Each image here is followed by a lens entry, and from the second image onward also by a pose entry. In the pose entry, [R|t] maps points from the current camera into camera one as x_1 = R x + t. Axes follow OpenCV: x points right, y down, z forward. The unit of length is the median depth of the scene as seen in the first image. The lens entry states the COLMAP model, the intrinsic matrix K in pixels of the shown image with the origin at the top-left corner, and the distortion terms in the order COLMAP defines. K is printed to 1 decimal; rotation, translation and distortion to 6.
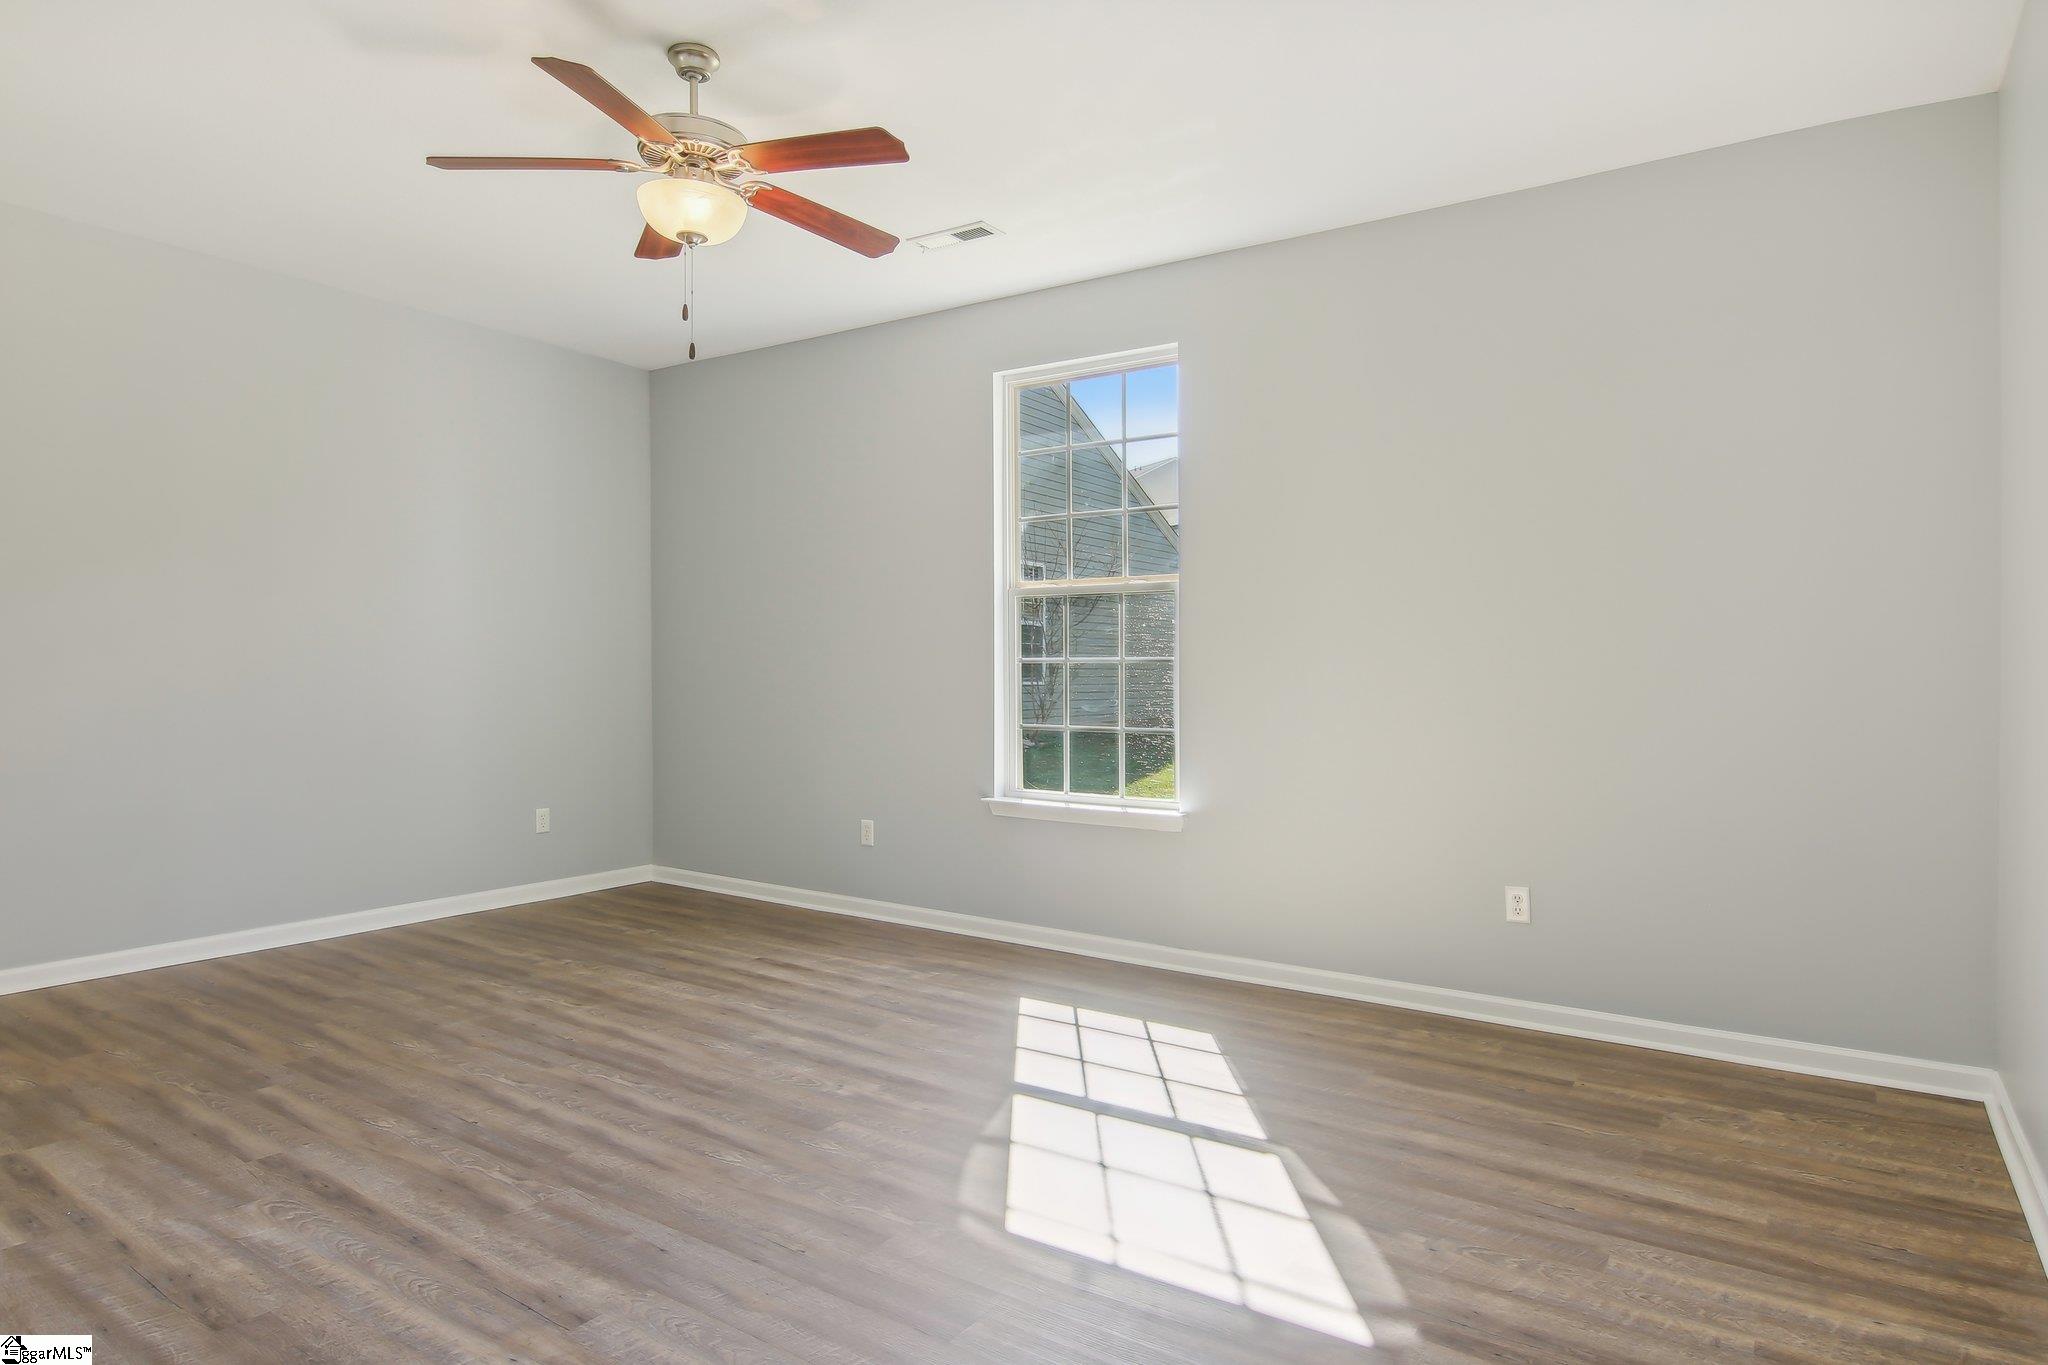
lens RADIAL K [[1166.6, 0, 1023.8], [0, 1166.6, 695.4], [0, 0, 1]] dist [0.009298, -0.021130]
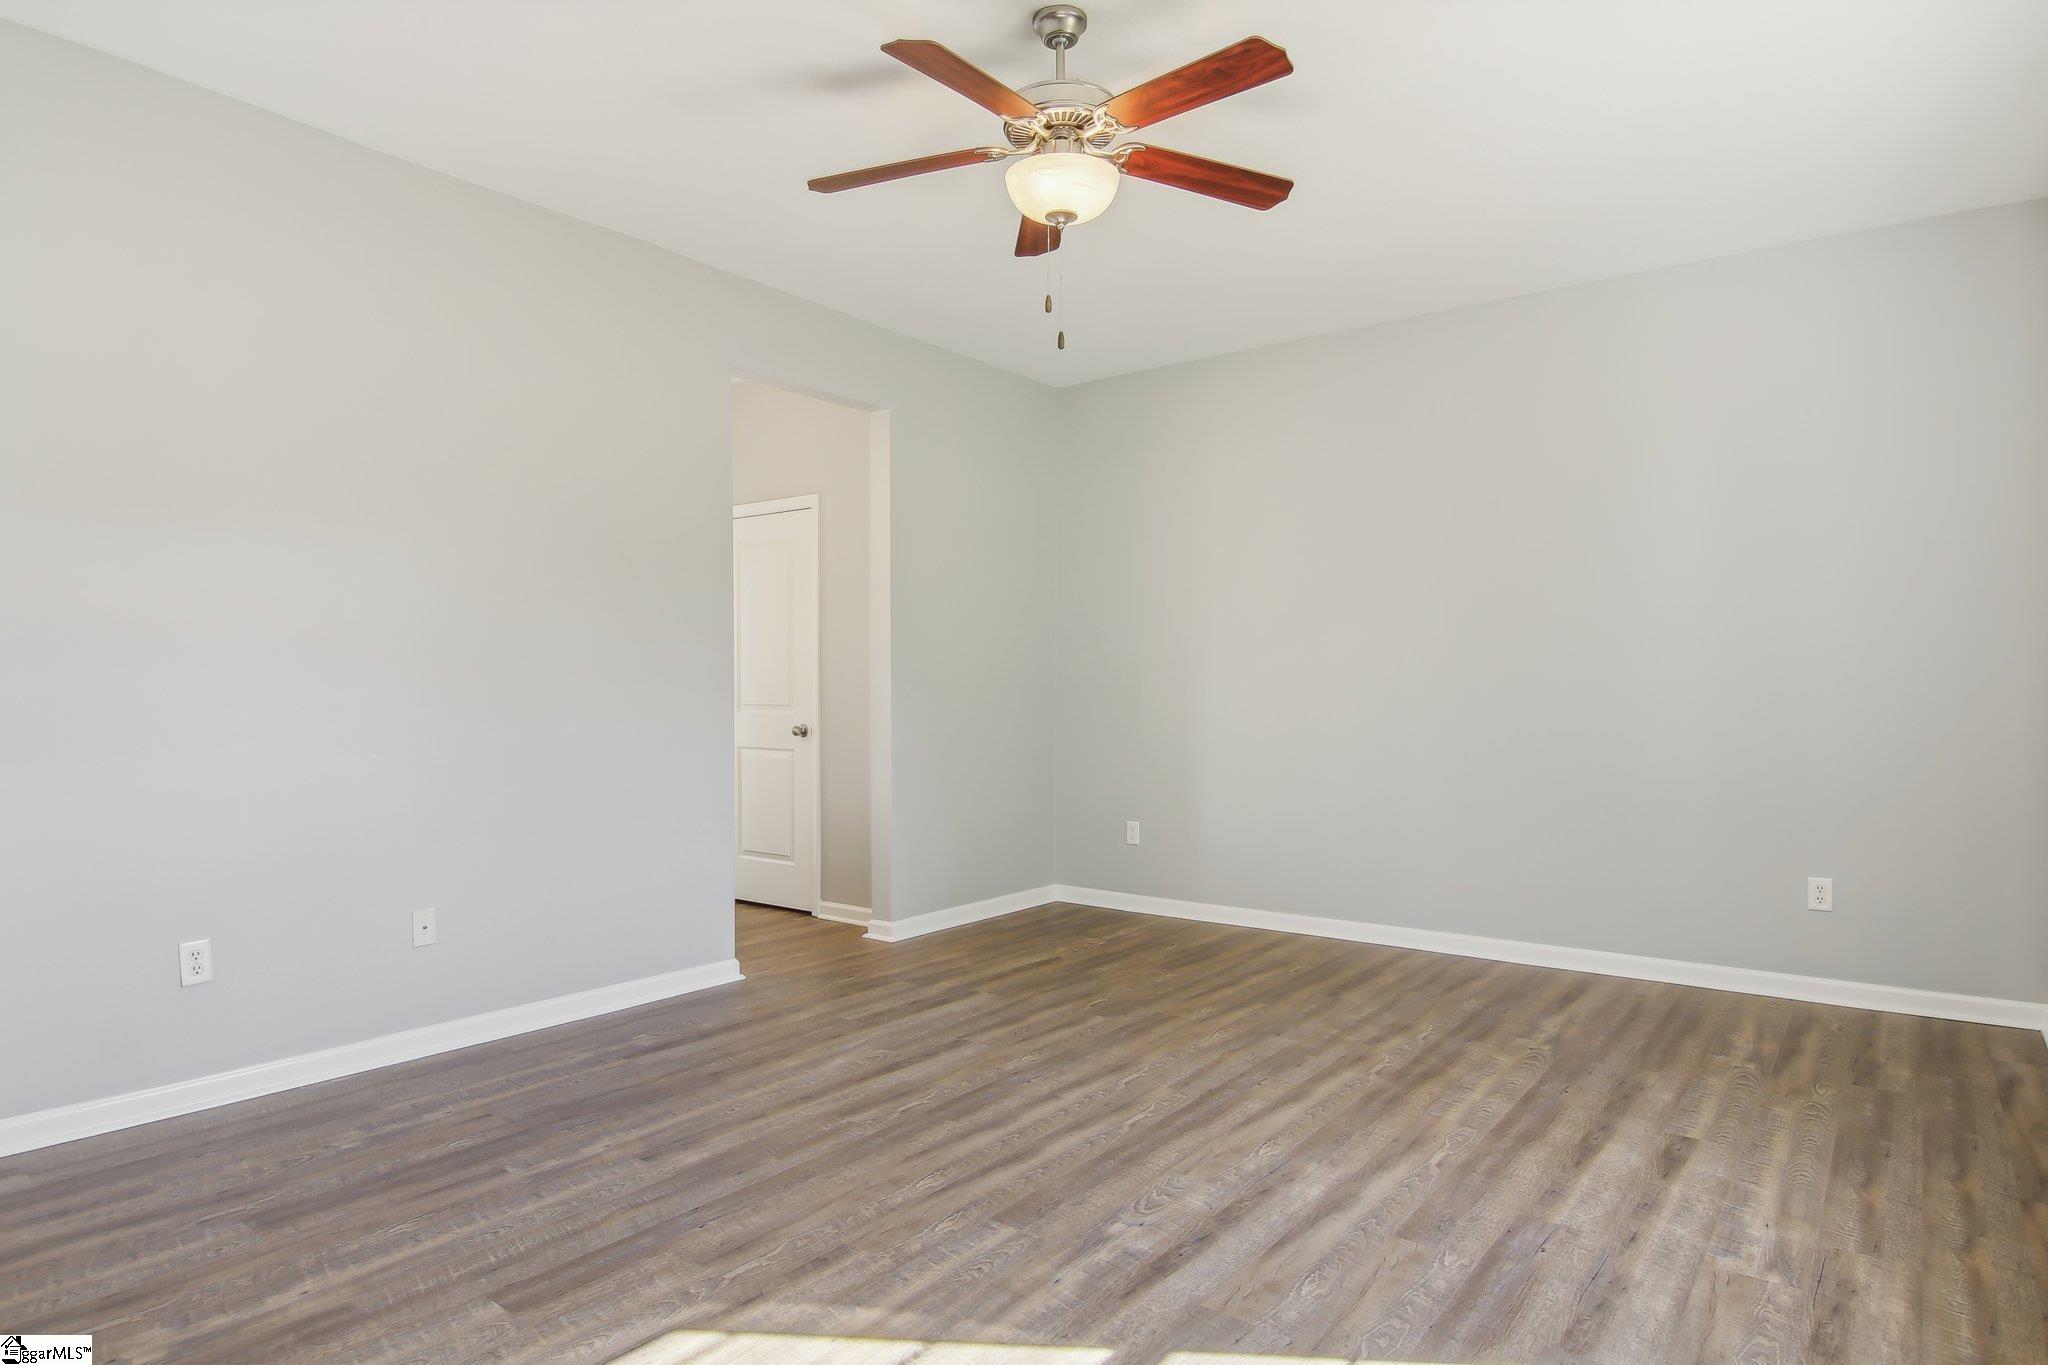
lens RADIAL K [[1166.6, 0, 1023.8], [0, 1166.6, 695.4], [0, 0, 1]] dist [0.009298, -0.021130]
pose [[-0.050473, 0.000755, -0.998725, 0.651173], [-0.022487, 0.999745, 0.001892, -0.015839], [0.998472, 0.022554, -0.050443, 1.005264]]
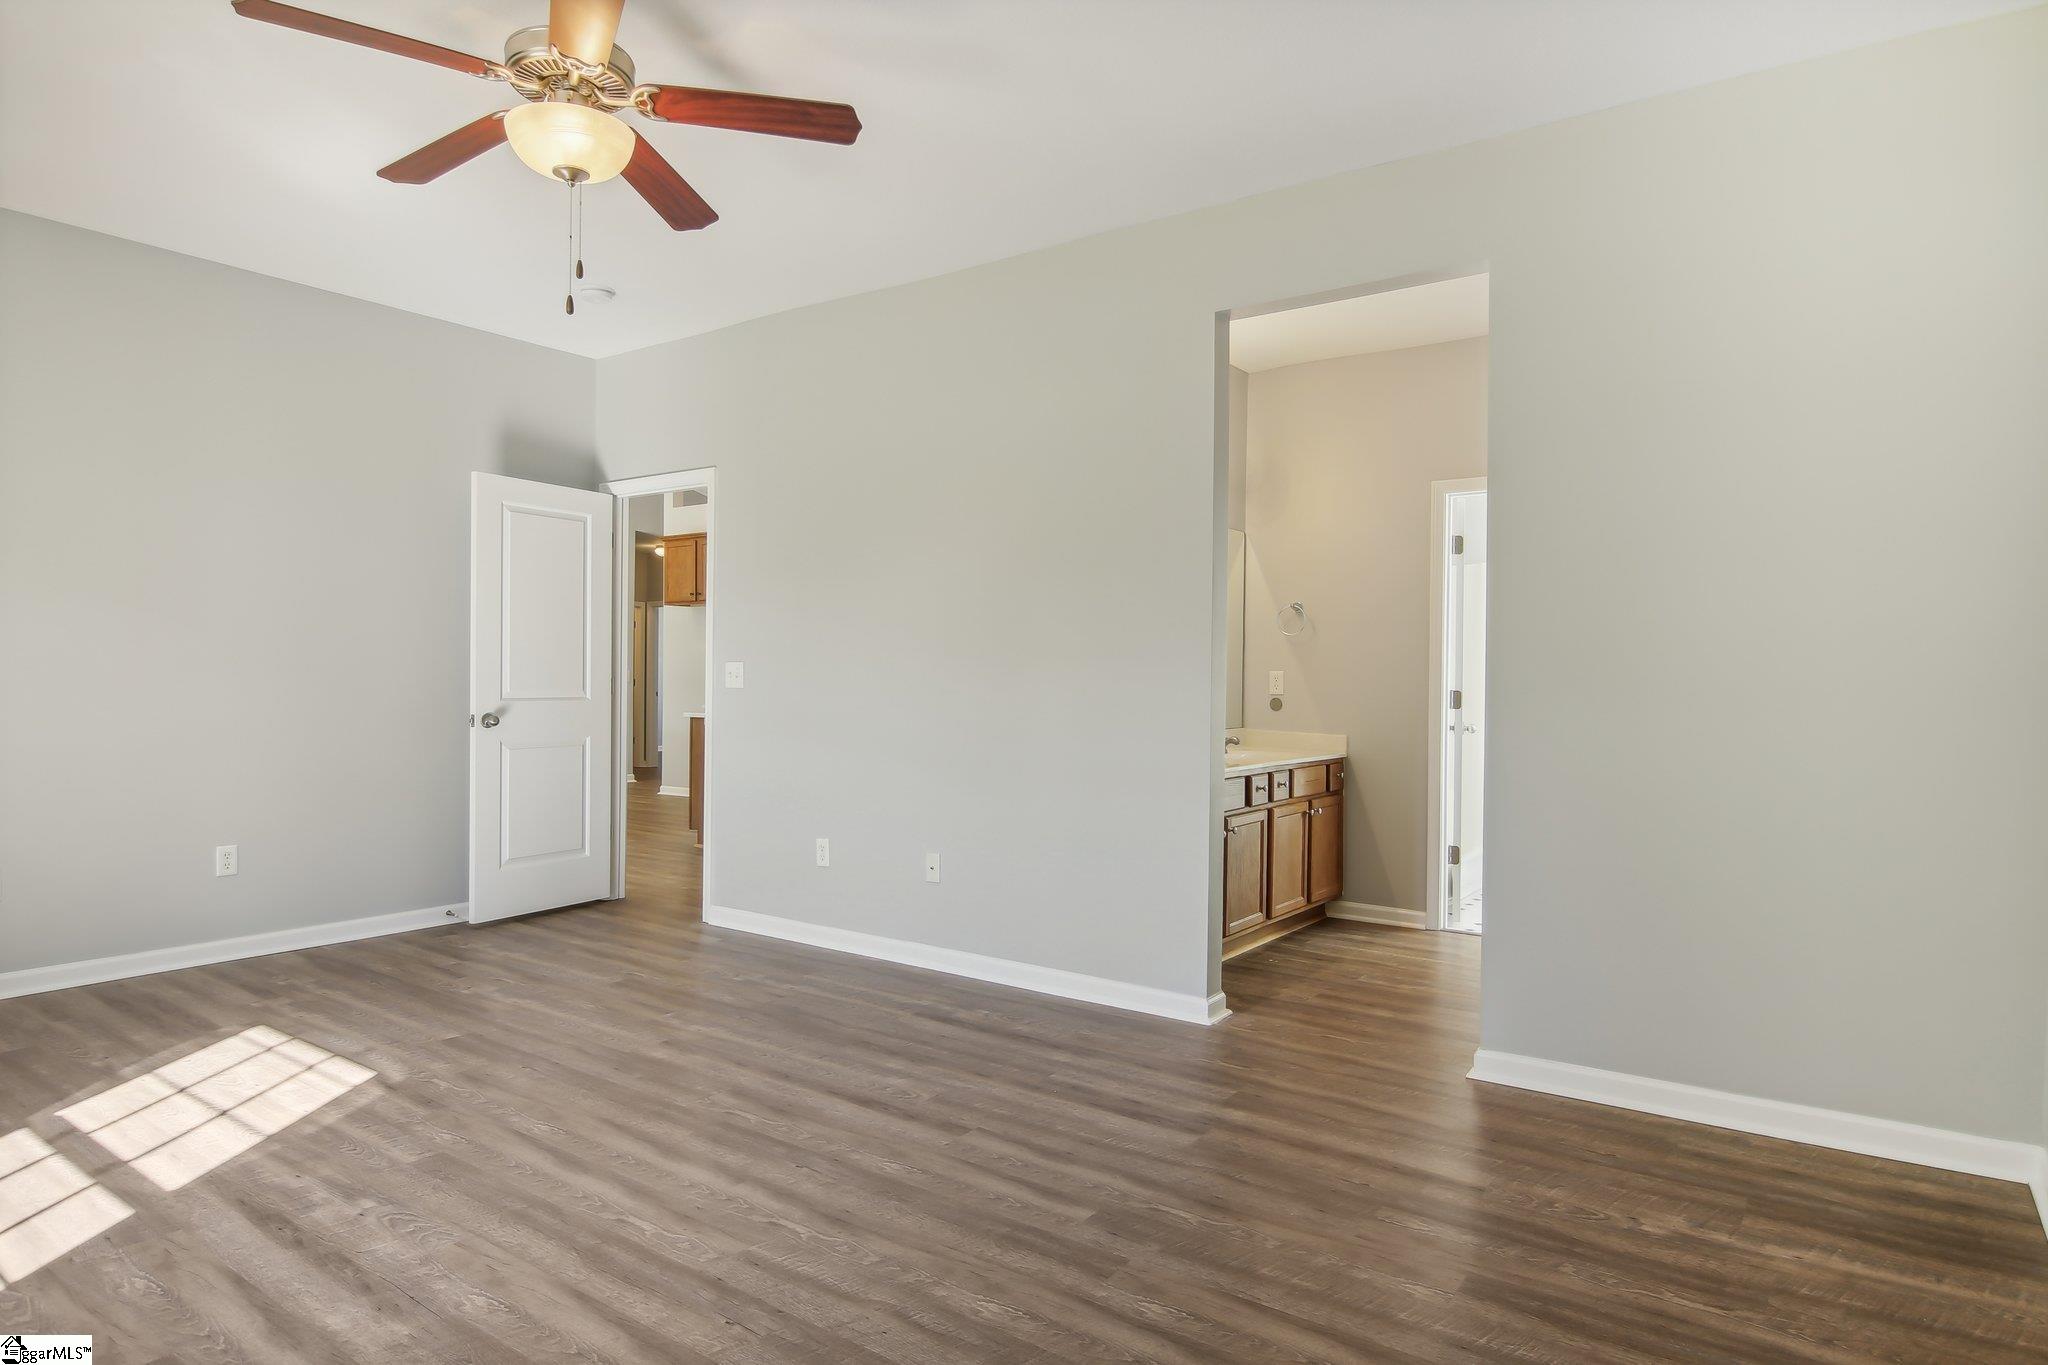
lens RADIAL K [[1150.6, 0, 1024.5], [0, 1150.6, 713.0], [0, 0, 1]] dist [0.006375, -0.021666]
pose [[-0.999755, -0.016711, 0.014541, -0.634185], [-0.015982, 0.998677, 0.048880, -0.043876], [-0.015339, 0.048635, -0.998699, 1.830306]]
